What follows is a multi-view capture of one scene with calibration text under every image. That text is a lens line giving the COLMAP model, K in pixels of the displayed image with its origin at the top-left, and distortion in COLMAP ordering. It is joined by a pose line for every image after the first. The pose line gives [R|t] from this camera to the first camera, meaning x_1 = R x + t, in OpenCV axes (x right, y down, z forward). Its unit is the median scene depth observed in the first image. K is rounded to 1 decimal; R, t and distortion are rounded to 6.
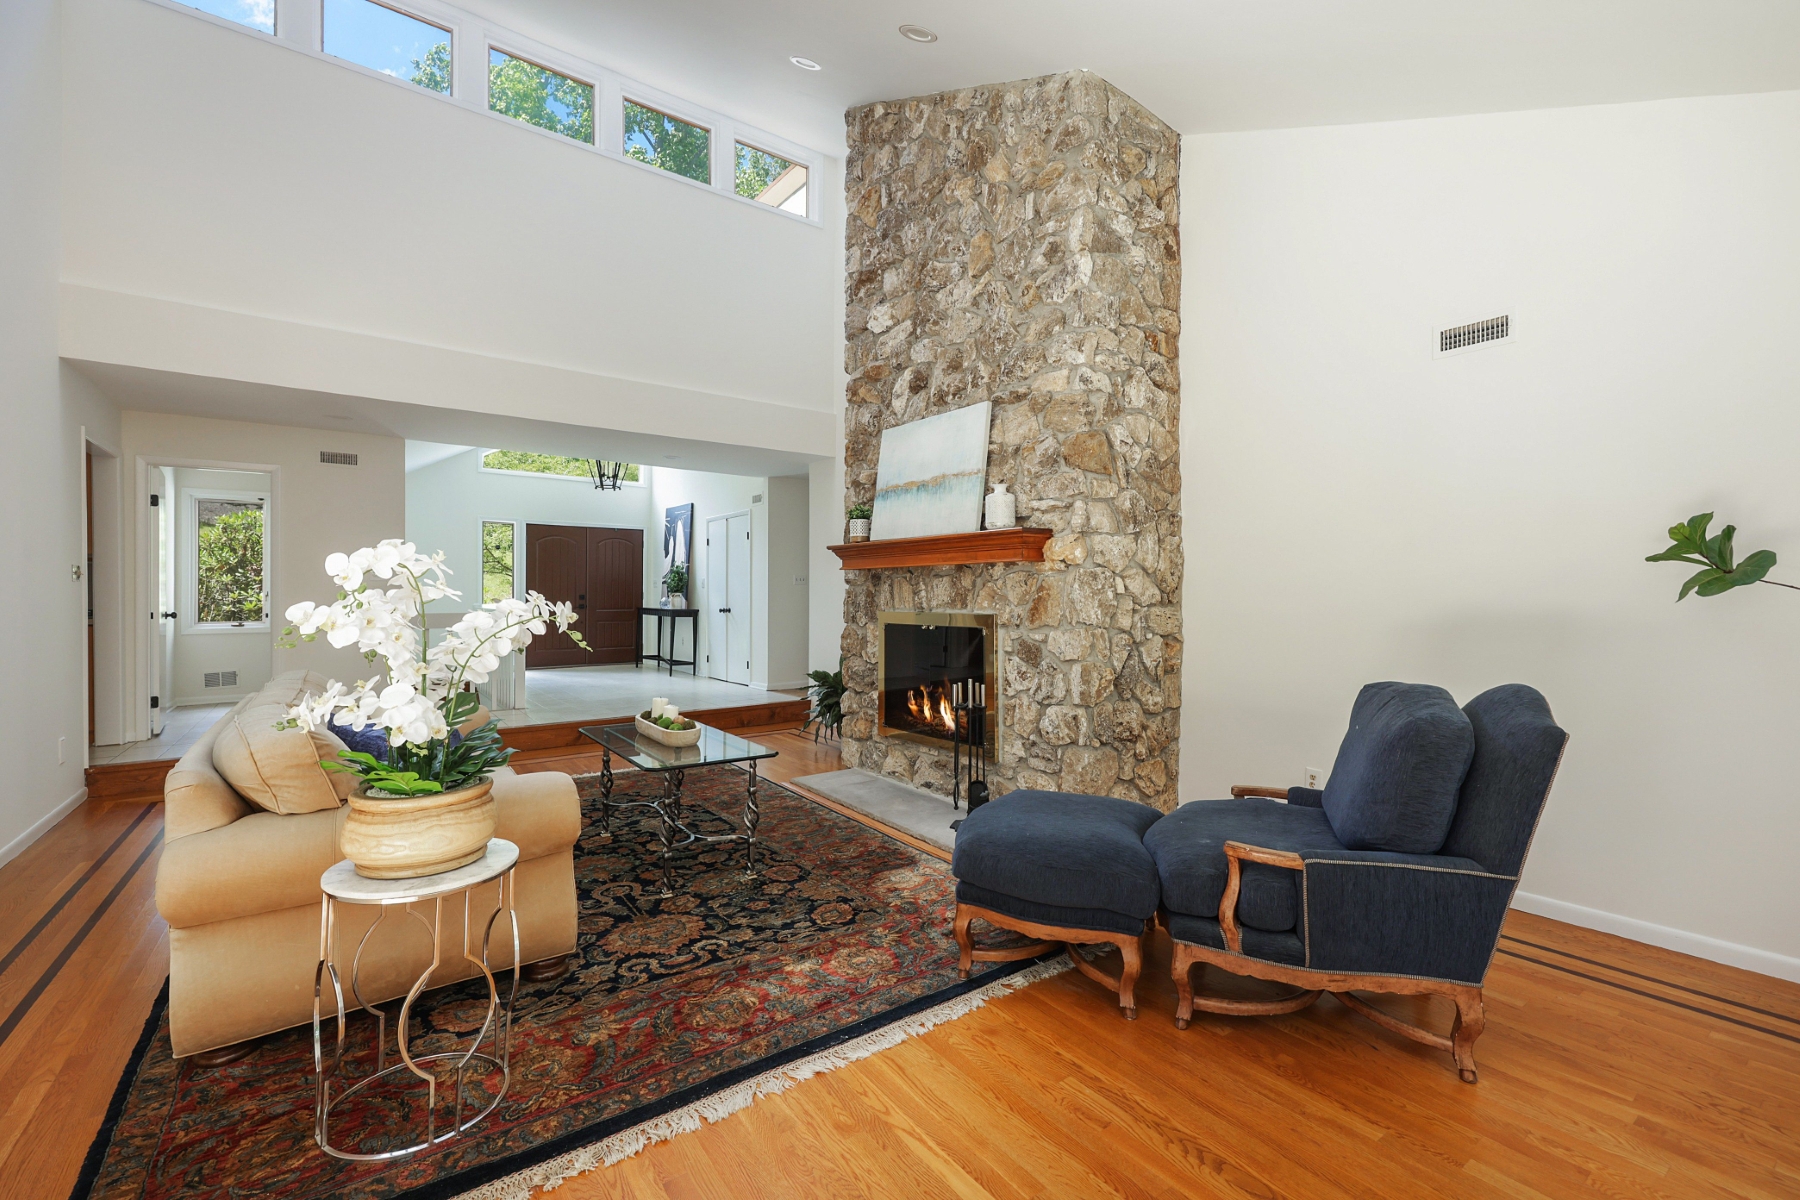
lens RADIAL K [[758.8, 0, 892.6], [0, 758.8, 598.8], [0, 0, 1]] dist [0.003489, 0.000178]
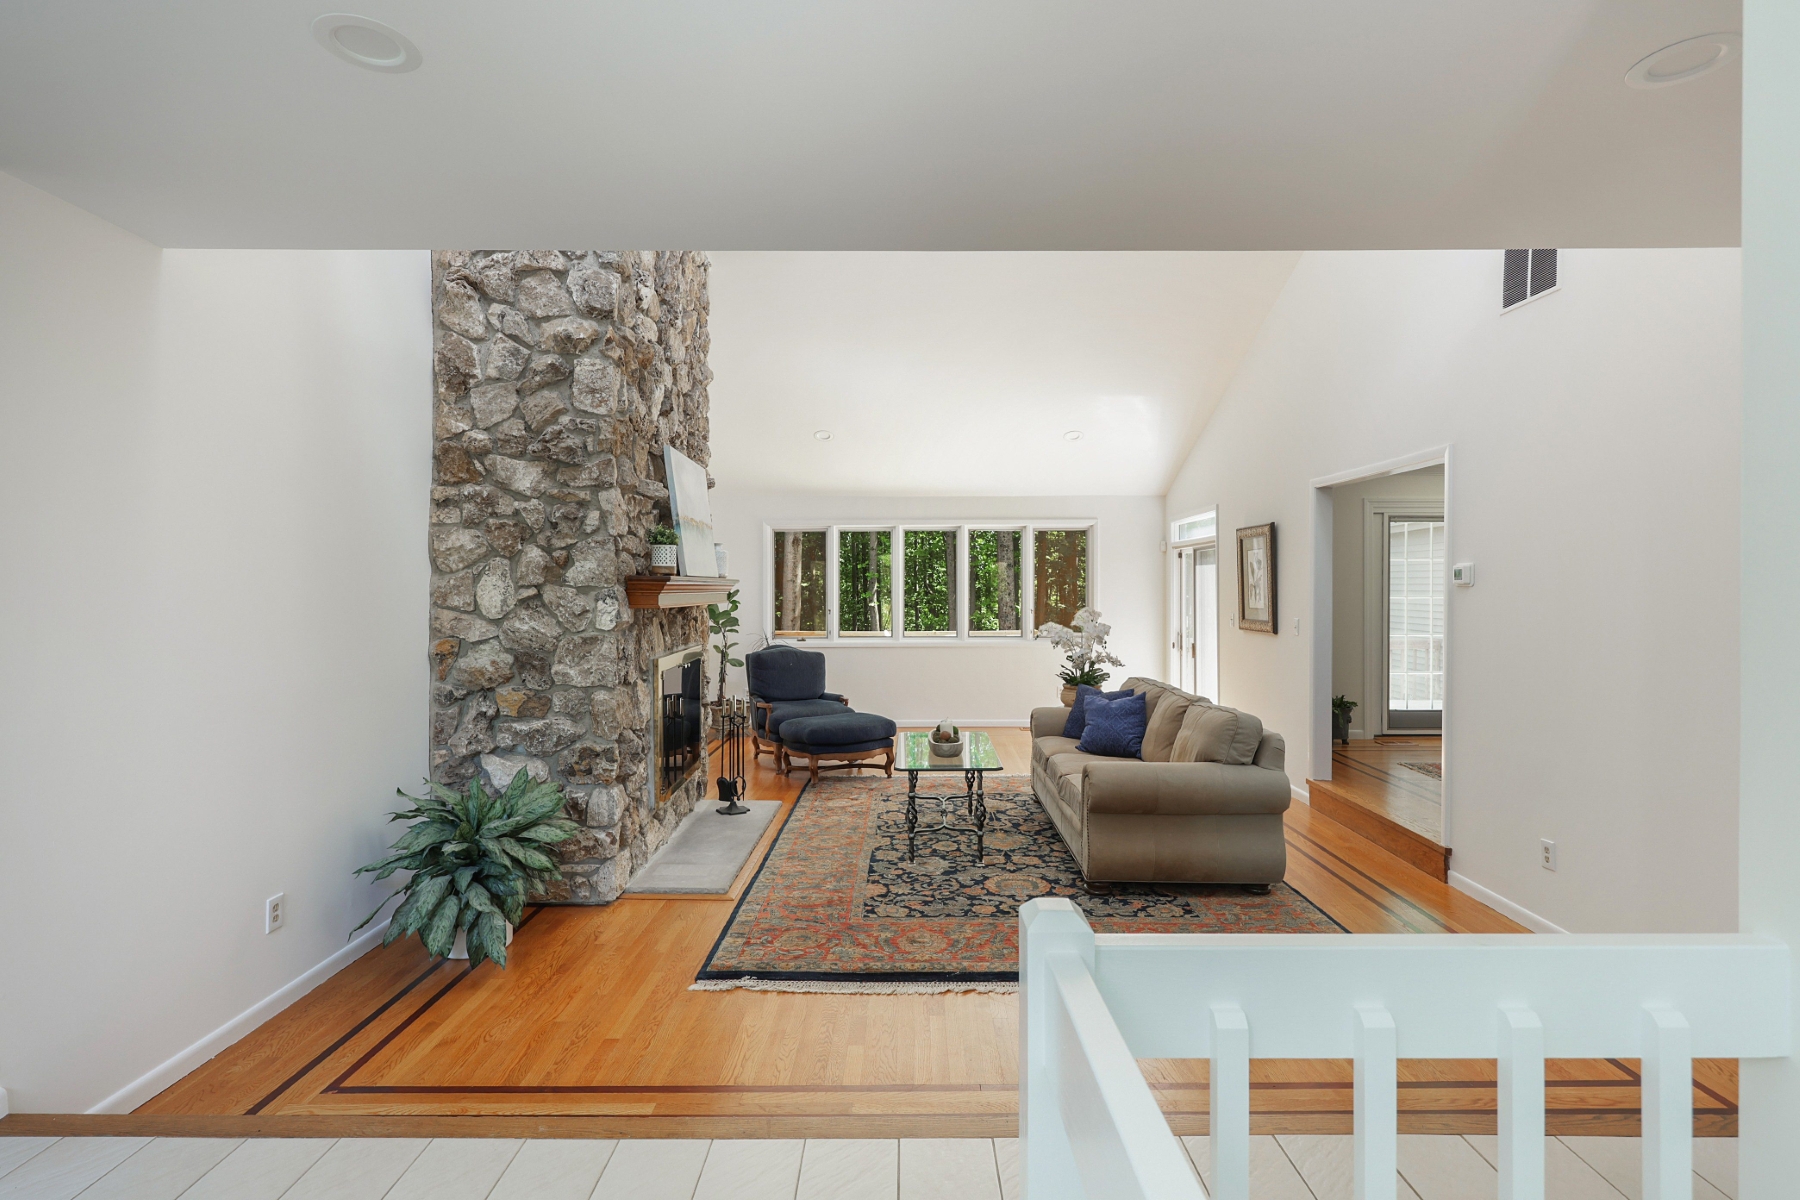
lens RADIAL K [[878.5, 0, 893.5], [0, 878.5, 590.9], [0, 0, 1]] dist [0.004590, 0.000623]
pose [[-0.804425, -0.008375, 0.593995, -0.816062], [-0.002751, 0.999942, 0.010373, -0.069793], [-0.594047, 0.006711, -0.804402, 1.667007]]
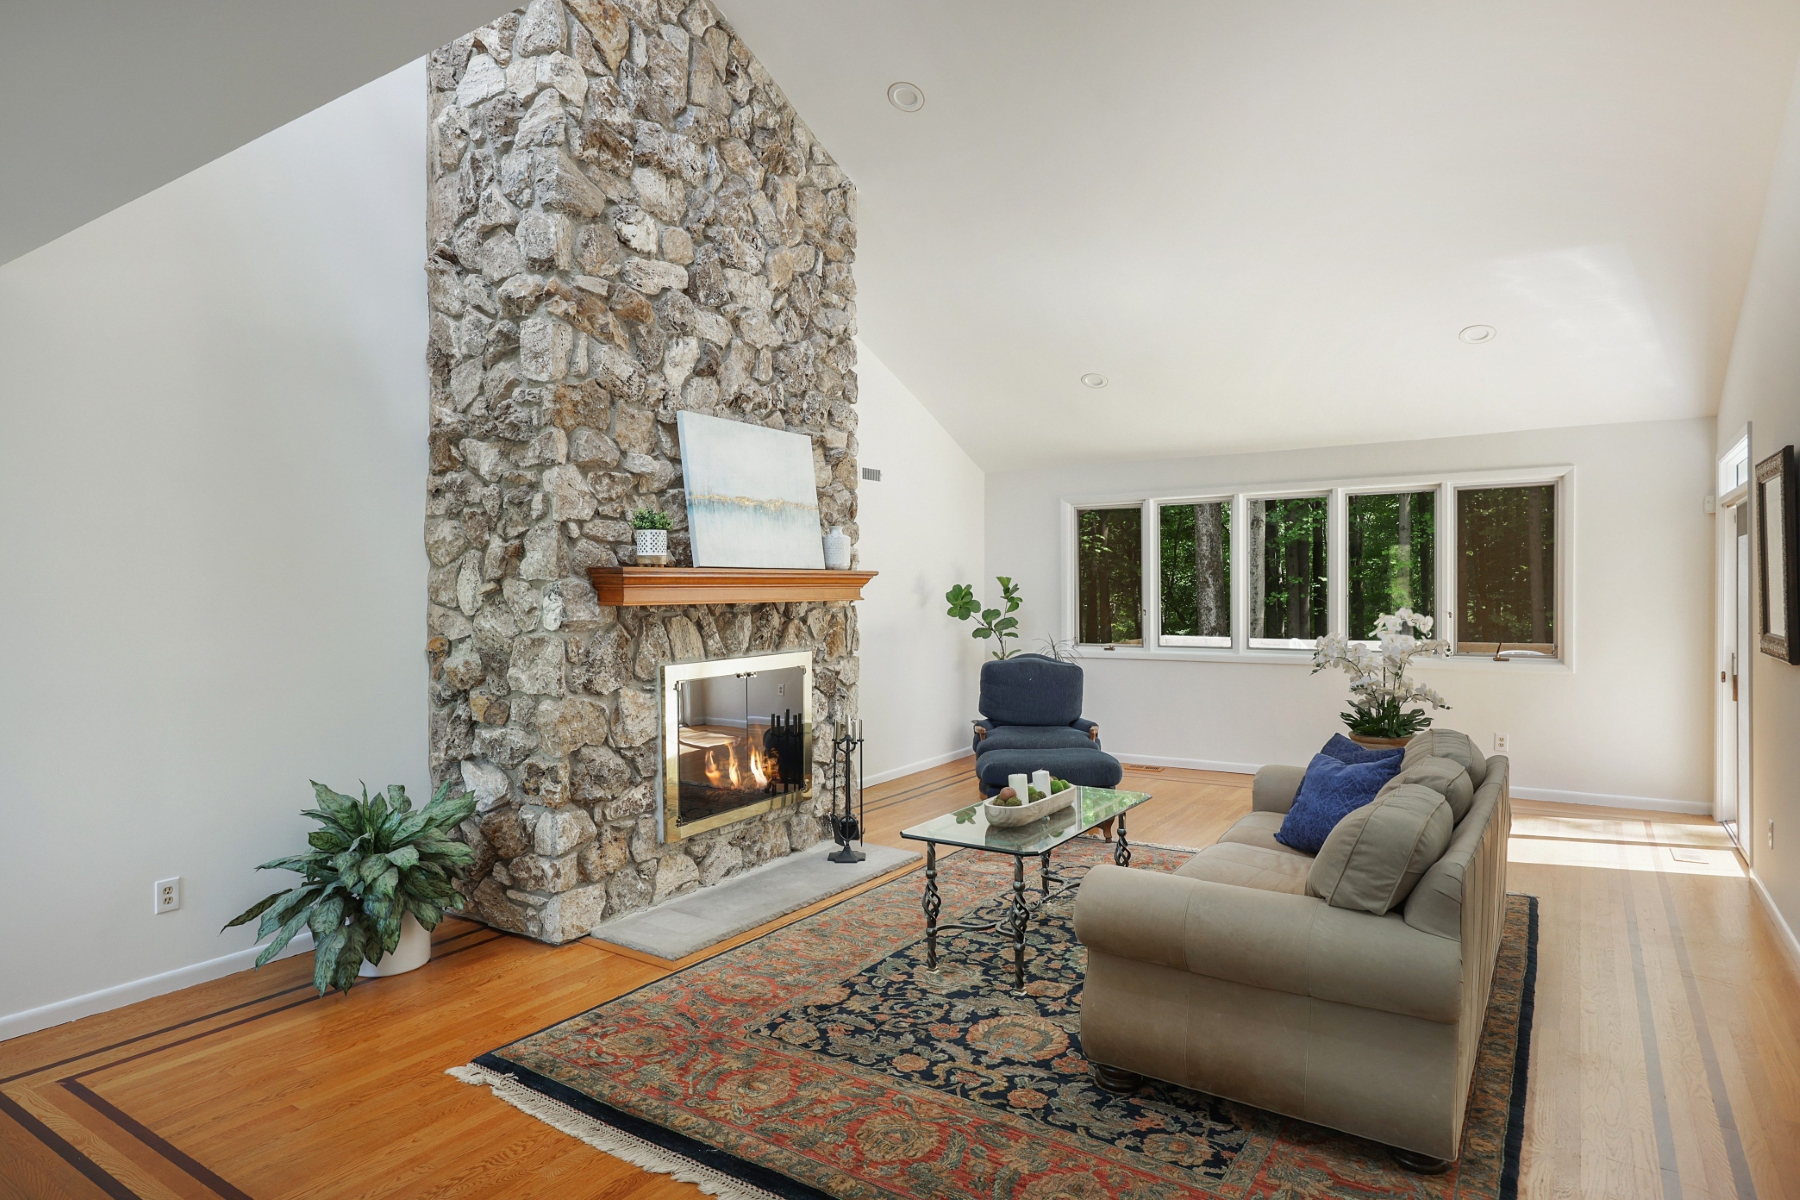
lens RADIAL K [[998.0, 0, 904.7], [0, 998.0, 599.5], [0, 0, 1]] dist [0.003386, -0.000356]
pose [[-0.350359, -0.017119, 0.936459, -0.978375], [0.007643, 0.999747, 0.021135, -0.063347], [-0.936584, 0.014562, -0.350140, 1.150037]]
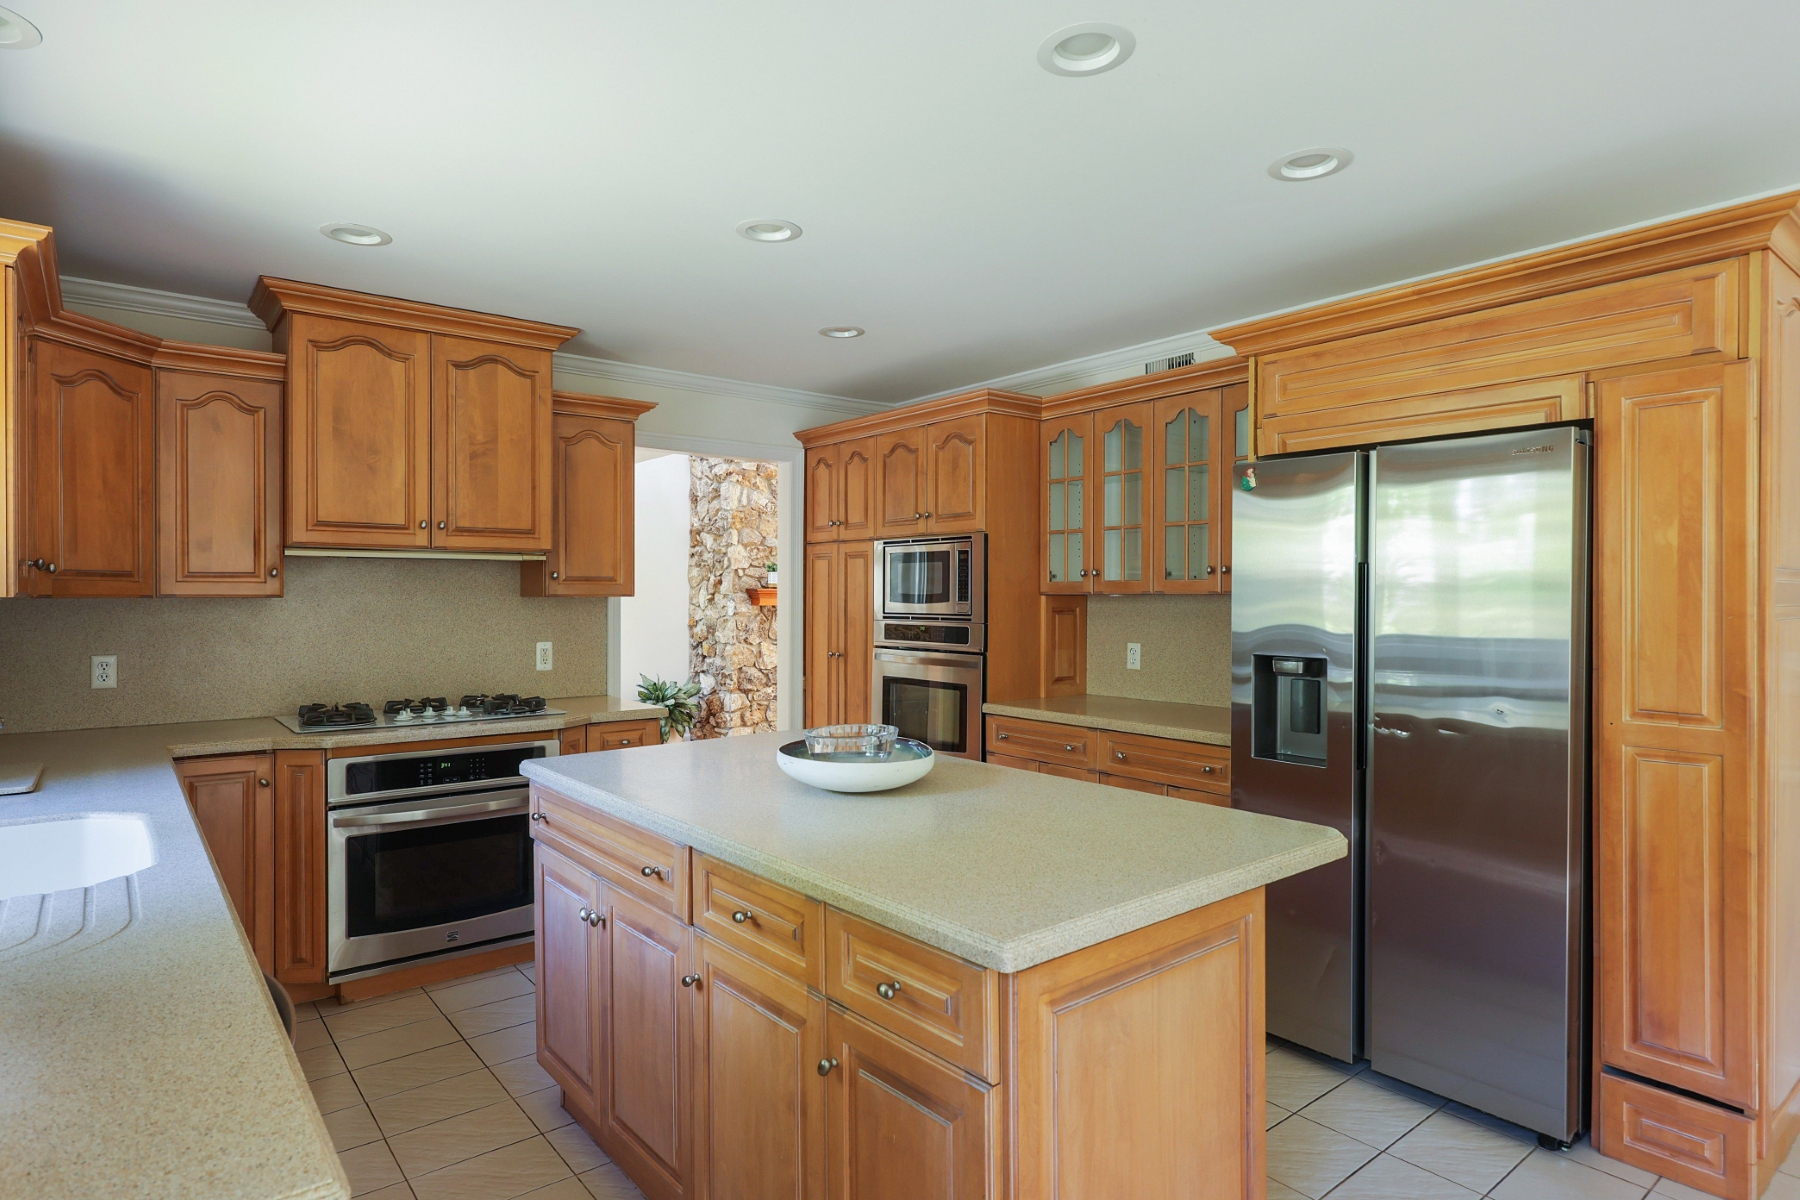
lens RADIAL K [[998.0, 0, 895.6], [0, 998.0, 597.0], [0, 0, 1]] dist [0.003386, -0.000356]
pose [[-0.030027, -0.008189, 0.999516, -2.089473], [0.005640, 0.999949, 0.008362, -0.073655], [-0.999533, 0.005888, -0.029980, 0.861973]]
